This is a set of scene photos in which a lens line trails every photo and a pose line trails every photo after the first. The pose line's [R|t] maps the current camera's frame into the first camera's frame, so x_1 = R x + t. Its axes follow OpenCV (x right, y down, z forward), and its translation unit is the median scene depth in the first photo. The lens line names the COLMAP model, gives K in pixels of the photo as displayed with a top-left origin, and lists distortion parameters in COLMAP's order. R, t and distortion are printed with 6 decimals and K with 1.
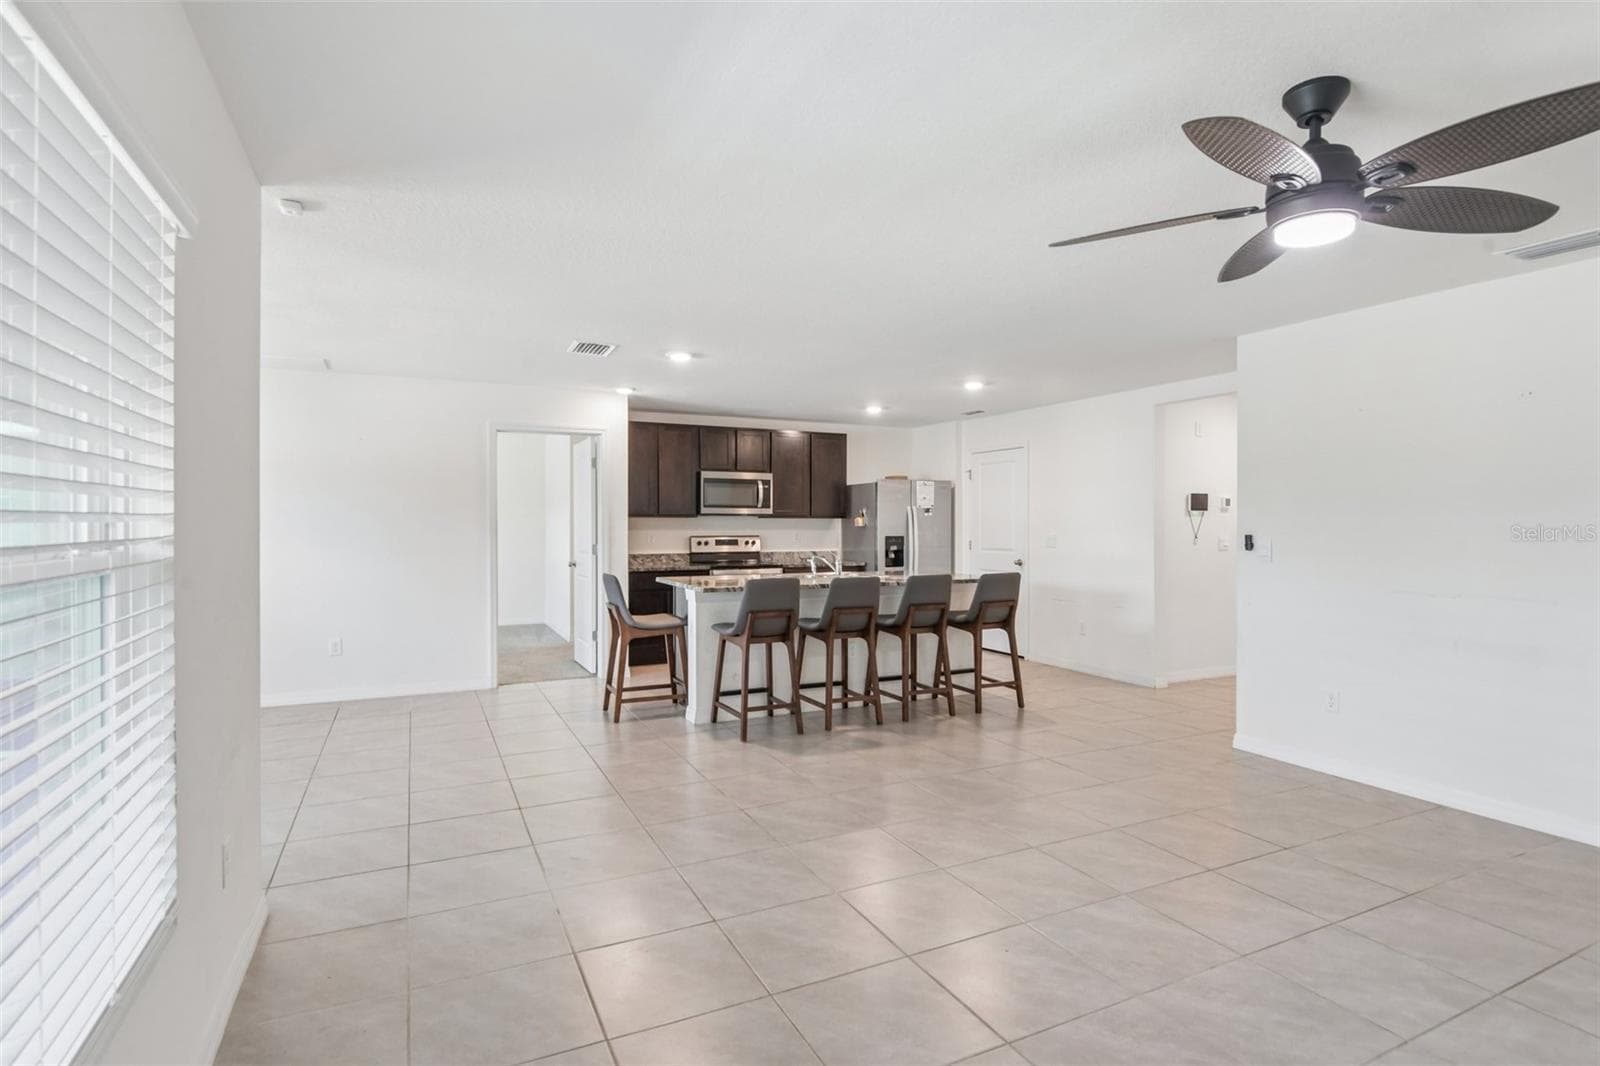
lens RADIAL K [[799.3, 0, 792.8], [0, 799.3, 525.2], [0, 0, 1]] dist [0.016574, -0.024633]
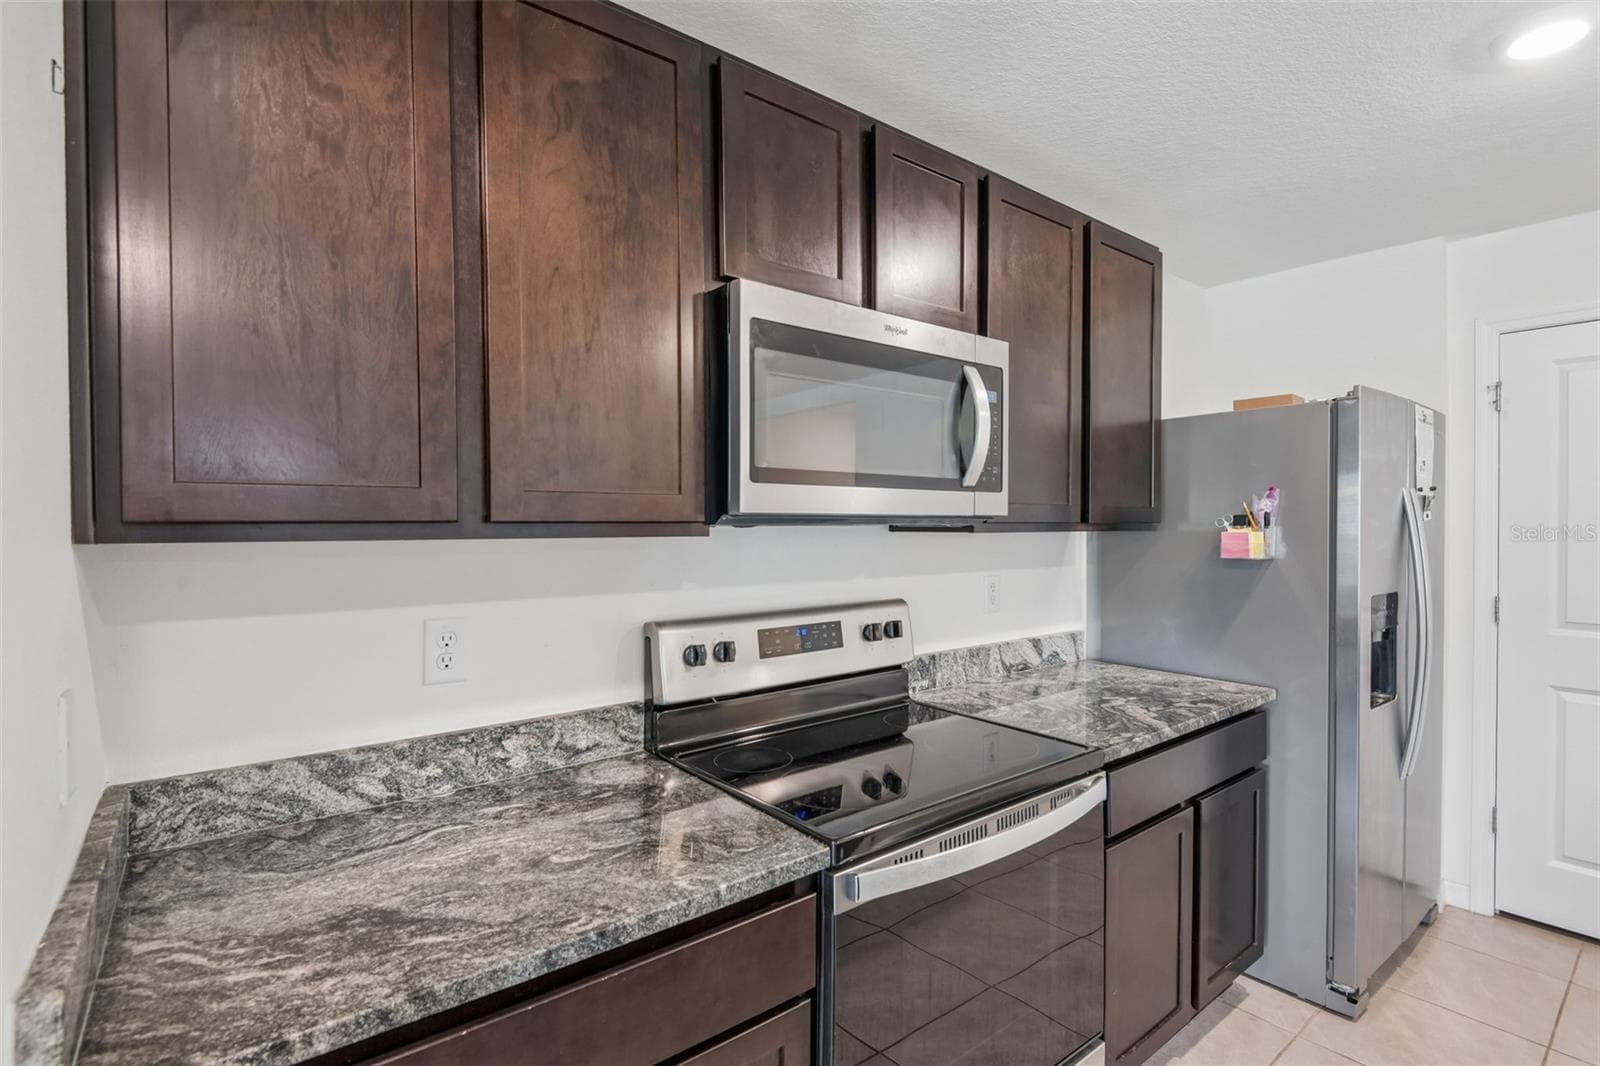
lens RADIAL K [[749.0, 0, 804.9], [0, 749.0, 527.9], [0, 0, 1]] dist [0.000612, -0.009710]
pose [[0.973633, -0.003674, 0.228091, -0.134518], [0.002285, 0.999977, 0.006353, -0.012187], [-0.228109, -0.005664, 0.973619, 0.807256]]
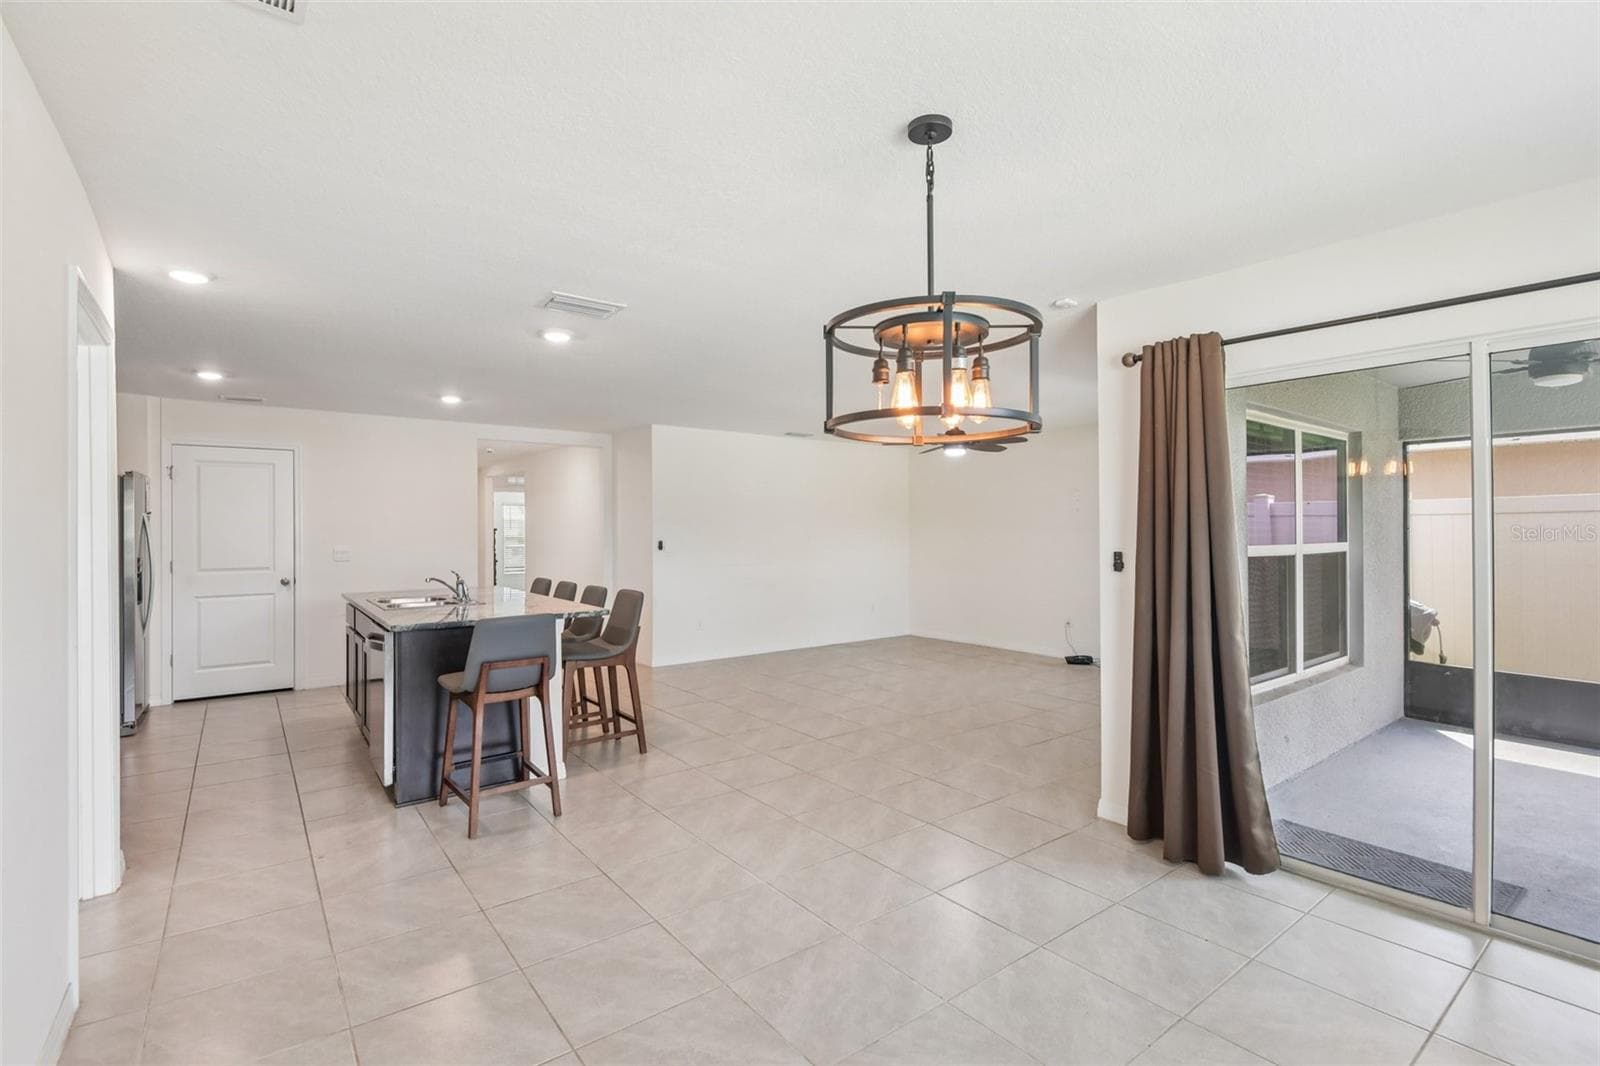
lens RADIAL K [[749.0, 0, 804.9], [0, 749.0, 527.9], [0, 0, 1]] dist [0.000612, -0.009710]
pose [[-0.208175, 0.001957, 0.978090, -0.611135], [0.006092, 0.999981, -0.000704, -0.008400], [-0.978073, 0.005812, -0.208183, 0.596102]]
